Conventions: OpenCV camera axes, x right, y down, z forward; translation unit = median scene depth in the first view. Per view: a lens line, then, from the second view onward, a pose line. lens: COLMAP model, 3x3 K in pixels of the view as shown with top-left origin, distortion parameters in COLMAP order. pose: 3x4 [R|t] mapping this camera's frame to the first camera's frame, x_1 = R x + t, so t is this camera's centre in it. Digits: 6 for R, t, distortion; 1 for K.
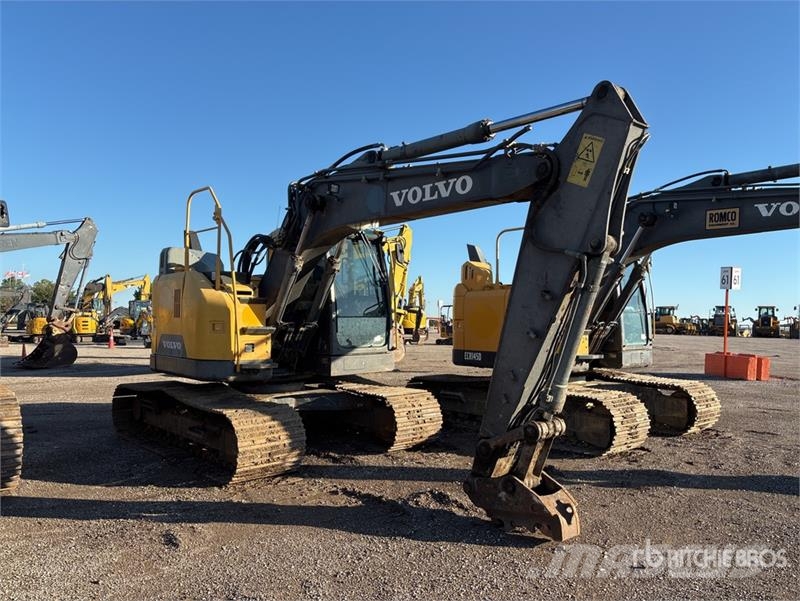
lens RADIAL K [[589.3, 0, 419.0], [0, 589.3, 309.6], [0, 0, 1]] dist [0.043730, -0.056258]
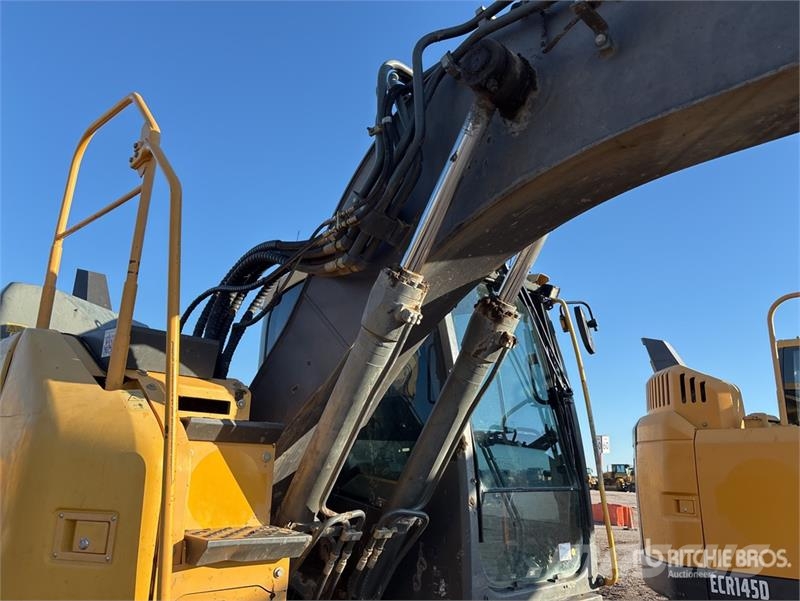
lens RADIAL K [[587.2, 0, 388.9], [0, 587.2, 321.9], [0, 0, 1]] dist [0.045070, -0.071155]
pose [[0.999552, 0.028029, 0.010506, -0.184119], [-0.024994, 0.974661, -0.222287, -0.004499], [-0.016470, 0.221925, 0.974925, 0.619369]]
